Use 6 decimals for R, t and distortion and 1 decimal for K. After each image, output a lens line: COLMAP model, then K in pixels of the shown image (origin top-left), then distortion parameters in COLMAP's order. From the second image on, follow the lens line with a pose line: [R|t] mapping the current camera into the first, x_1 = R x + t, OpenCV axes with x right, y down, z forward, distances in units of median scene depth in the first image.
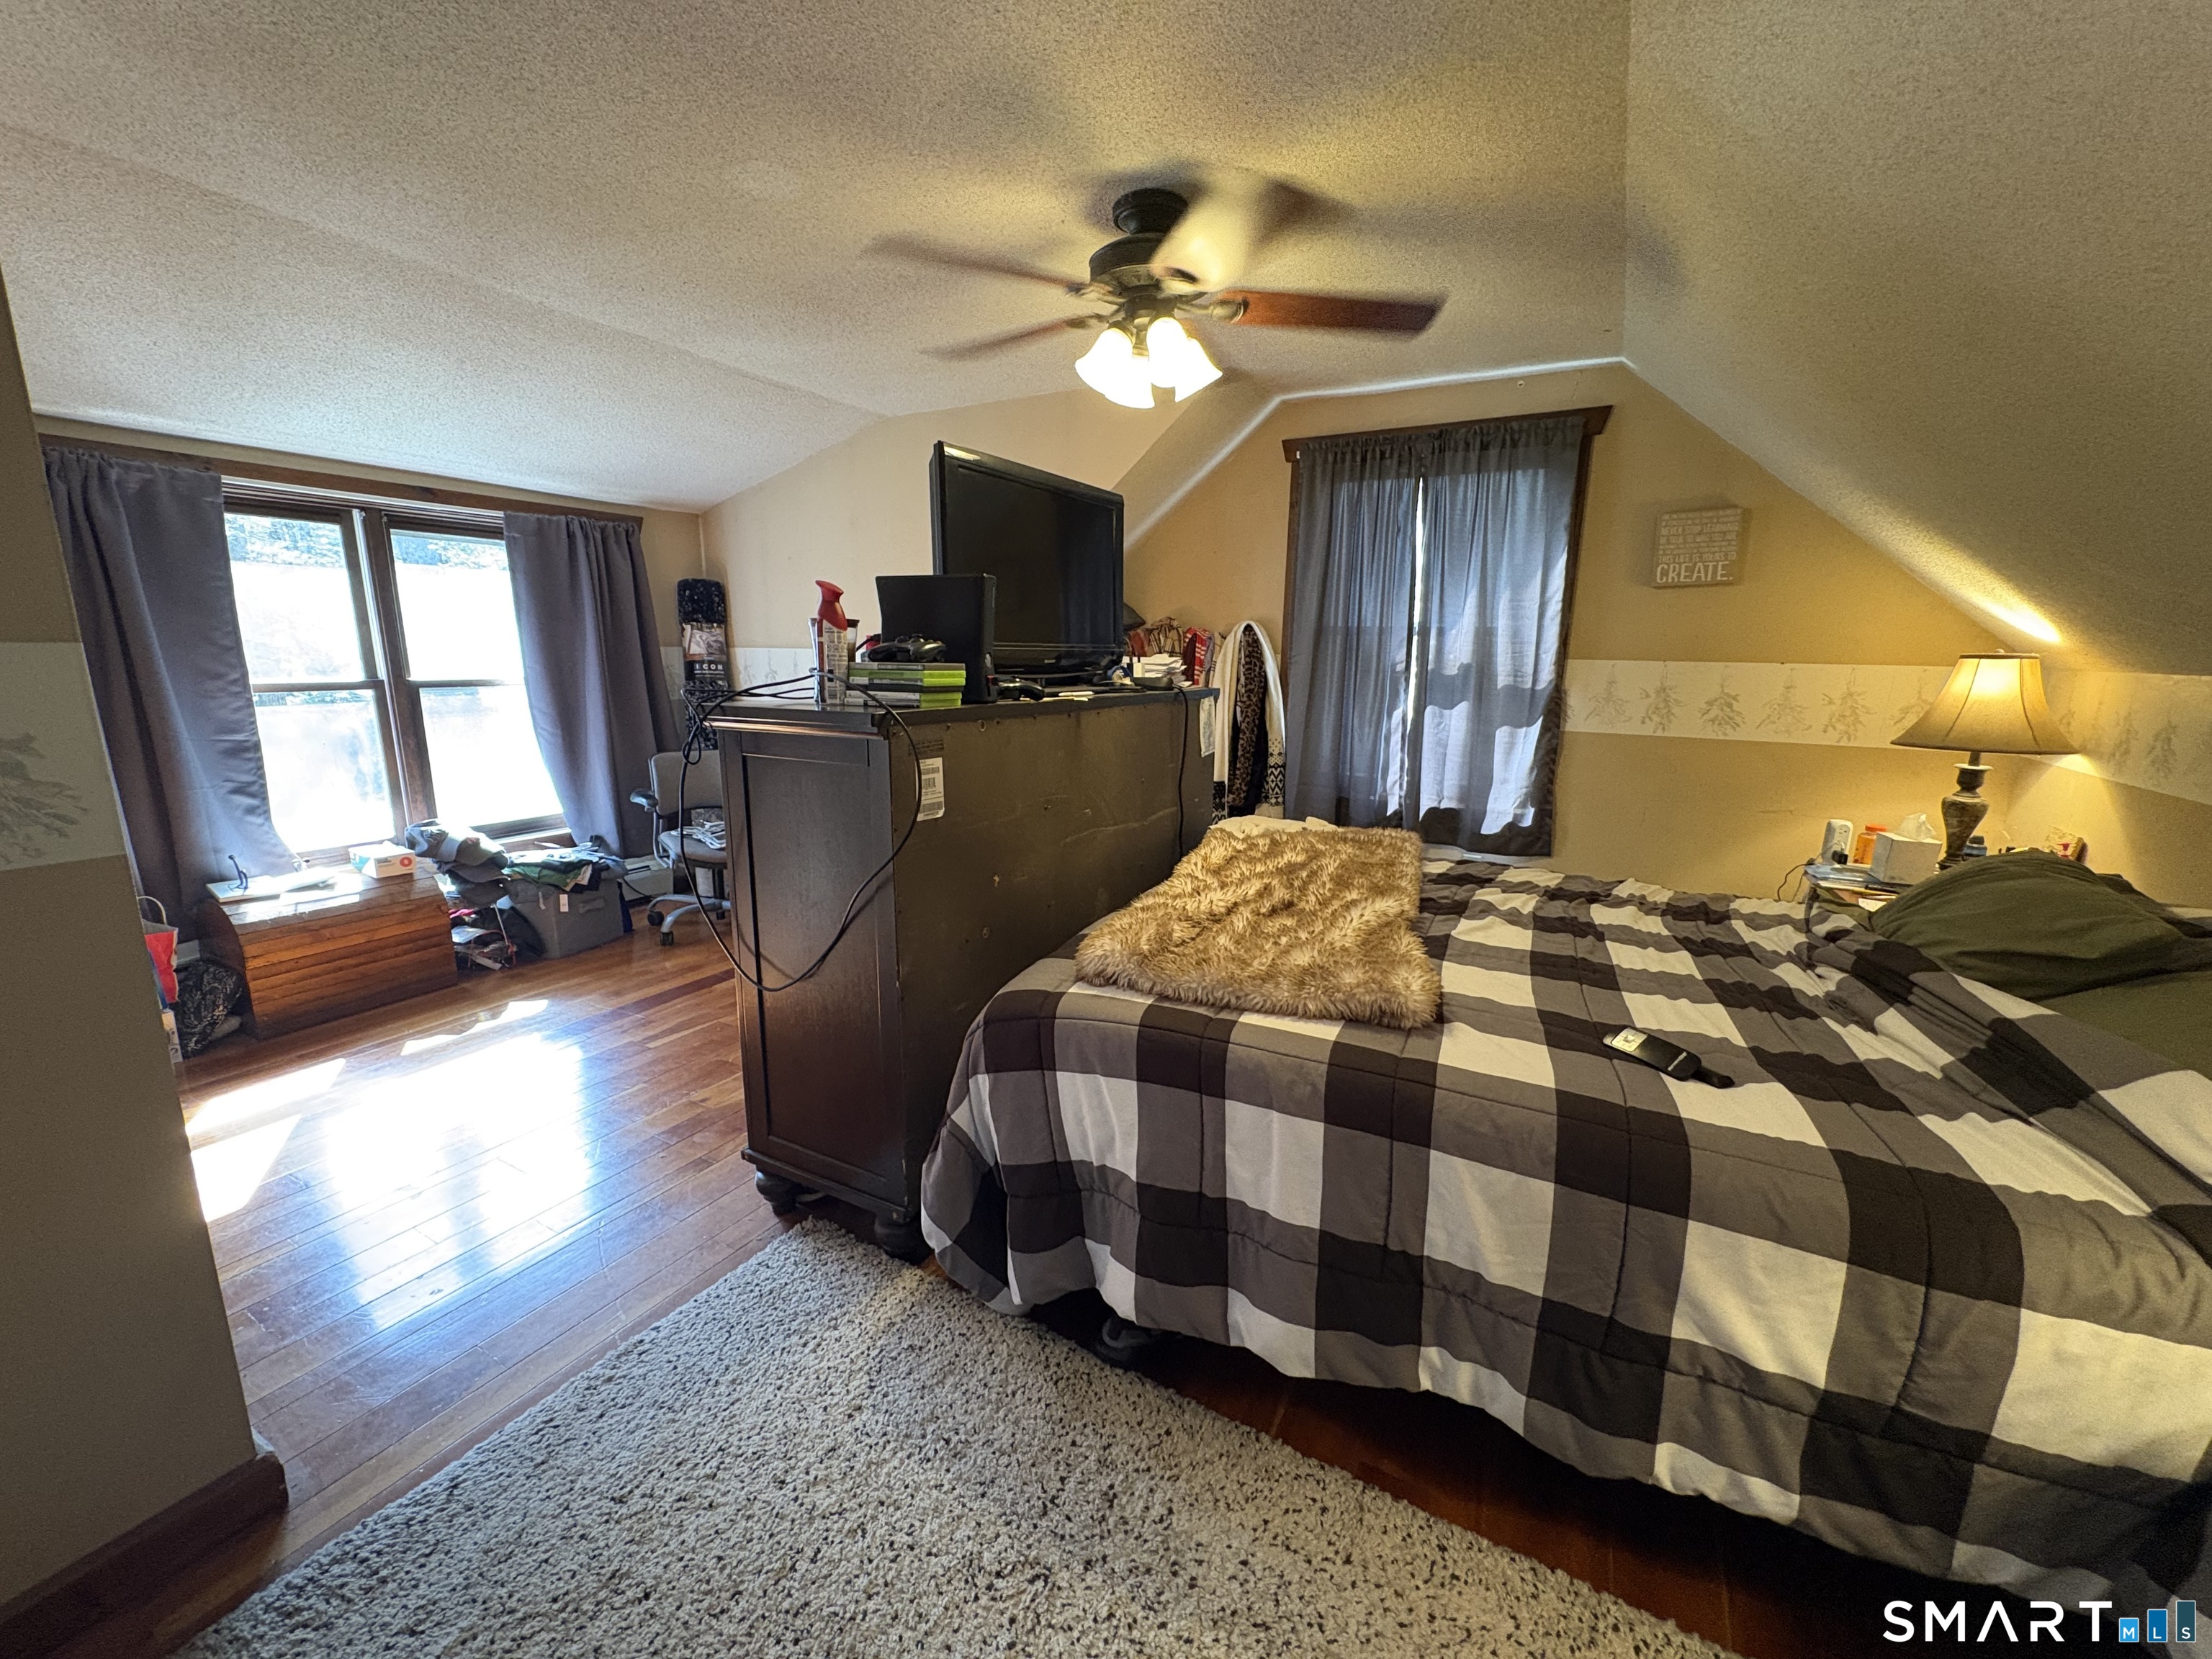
lens RADIAL K [[880.8, 0, 1106.0], [0, 880.8, 829.5], [0, 0, 1]] dist [0.000703, 0.000238]
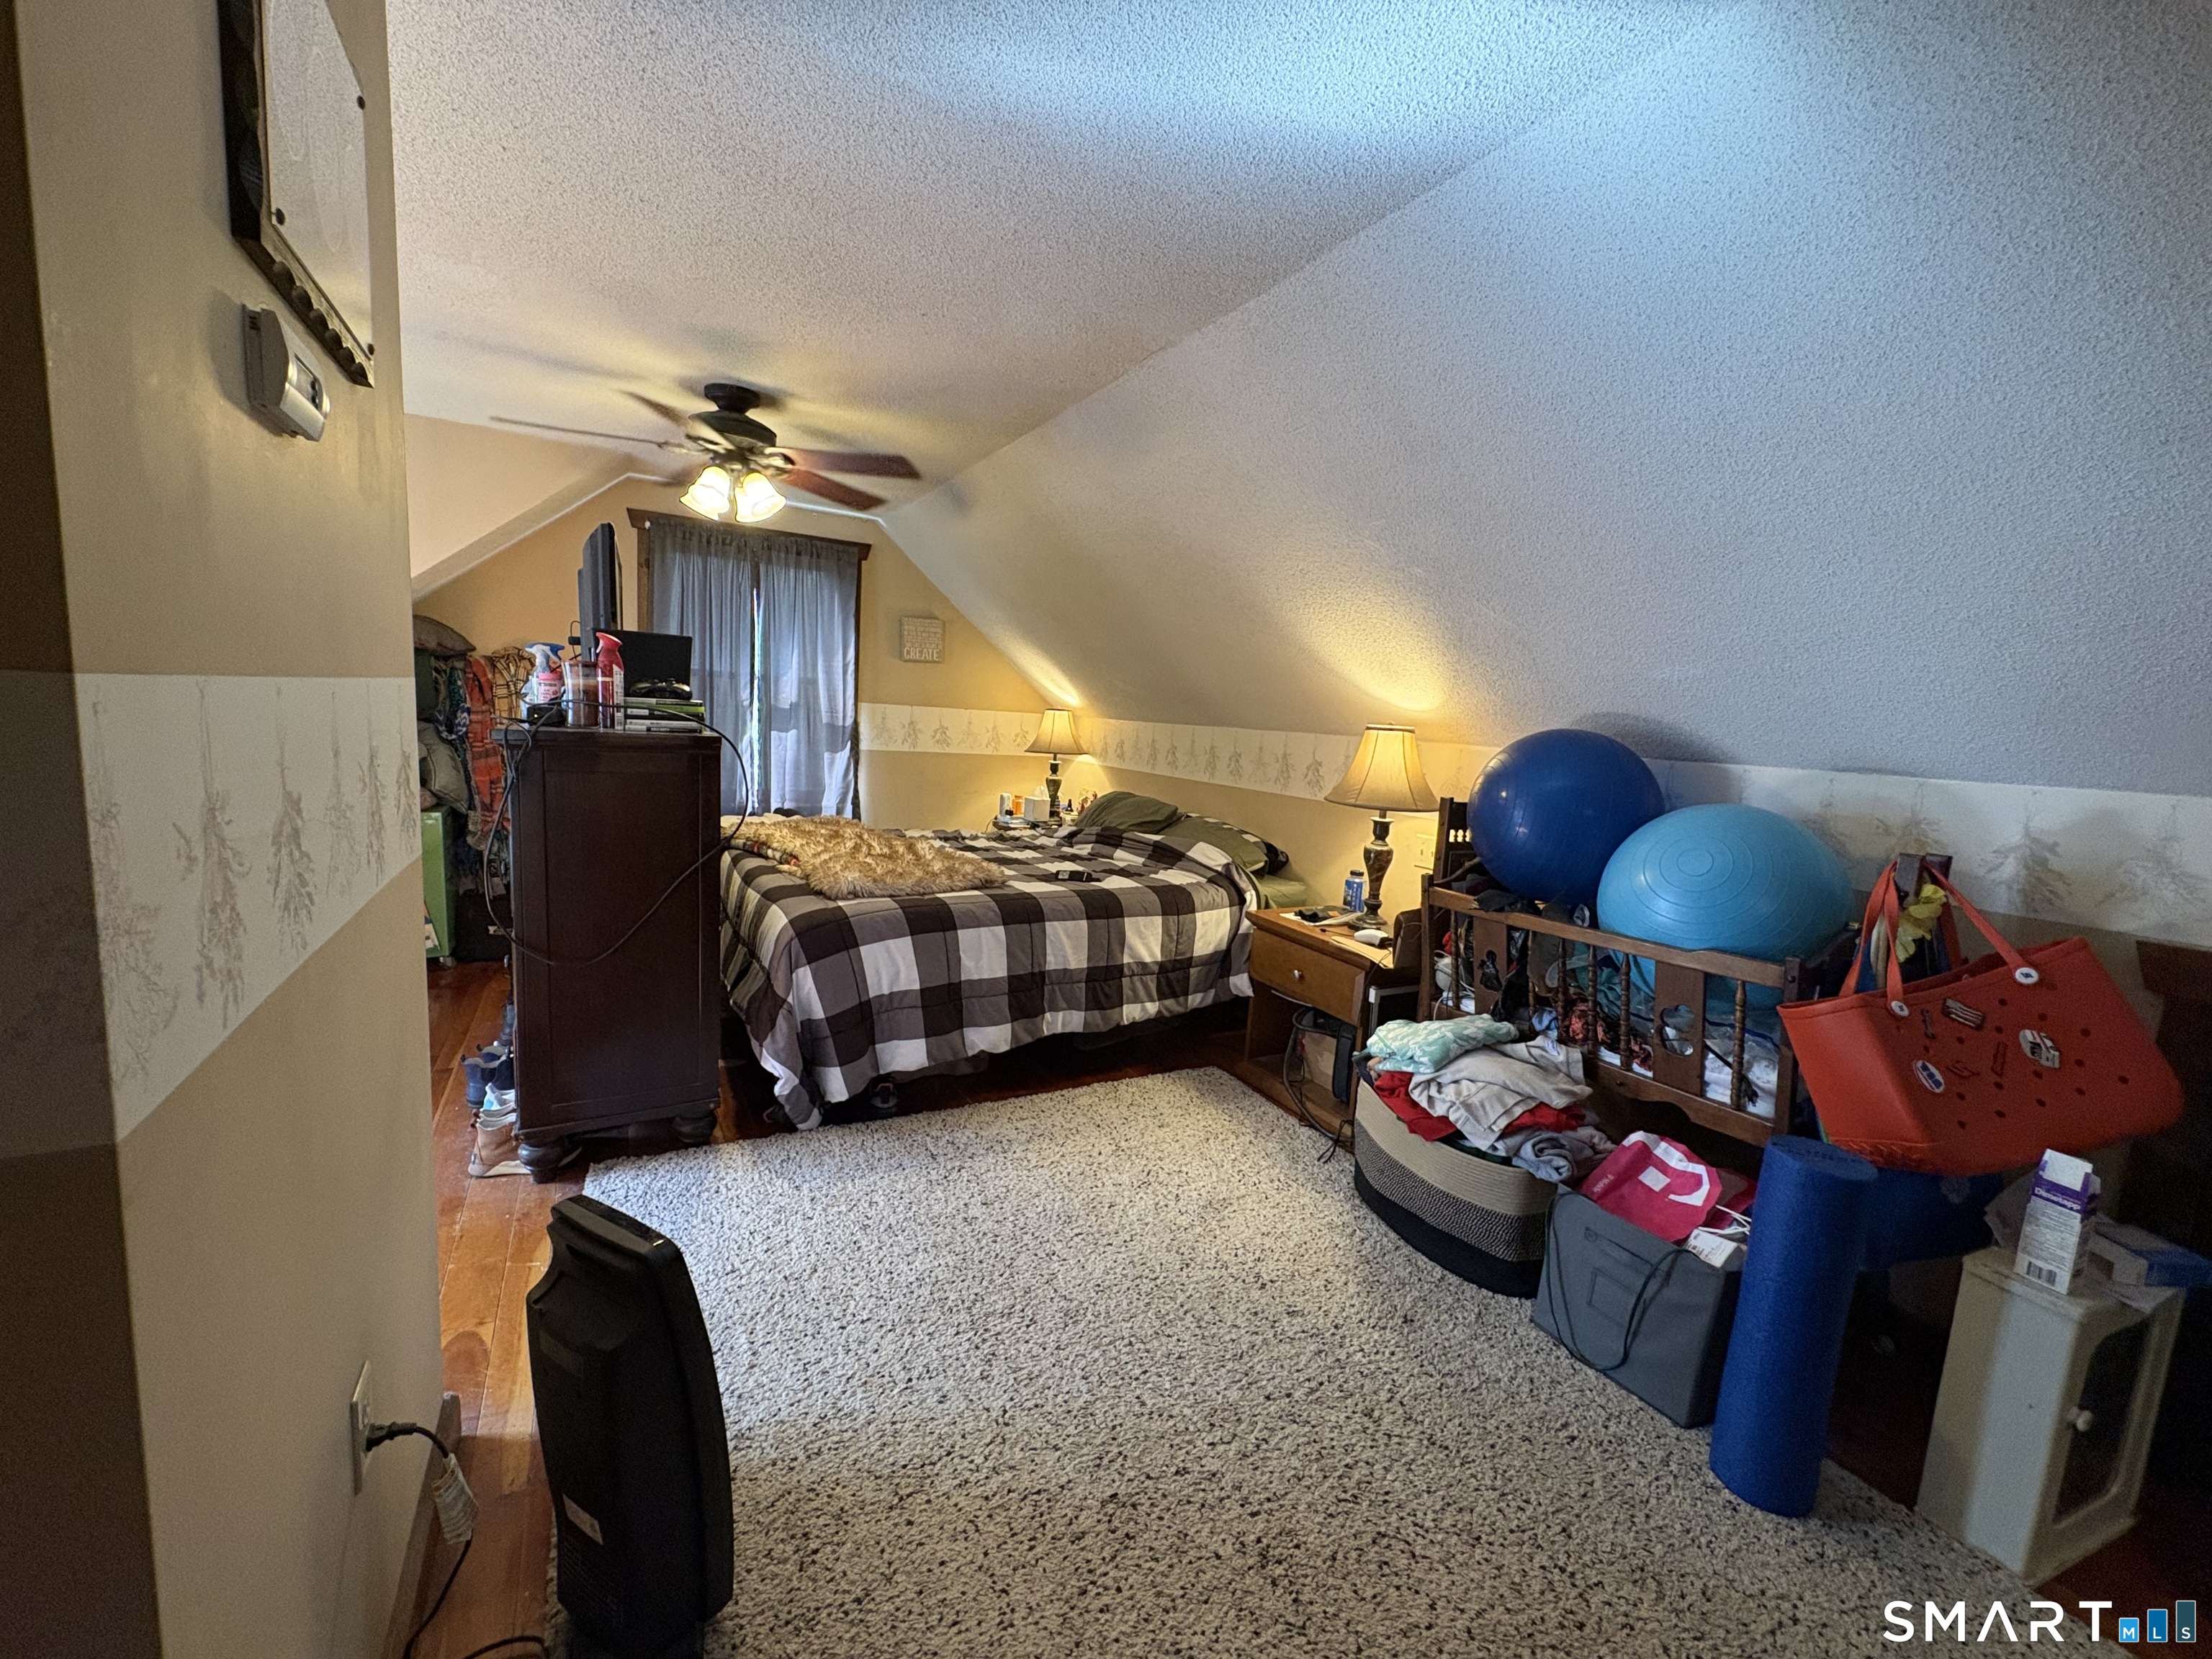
lens RADIAL K [[880.8, 0, 1106.0], [0, 880.8, 829.5], [0, 0, 1]] dist [0.000703, 0.000238]
pose [[0.516851, -0.091237, 0.851200, -1.104577], [0.118642, 0.992344, 0.034327, 0.044493], [-0.847814, 0.083246, 0.523718, -0.271753]]
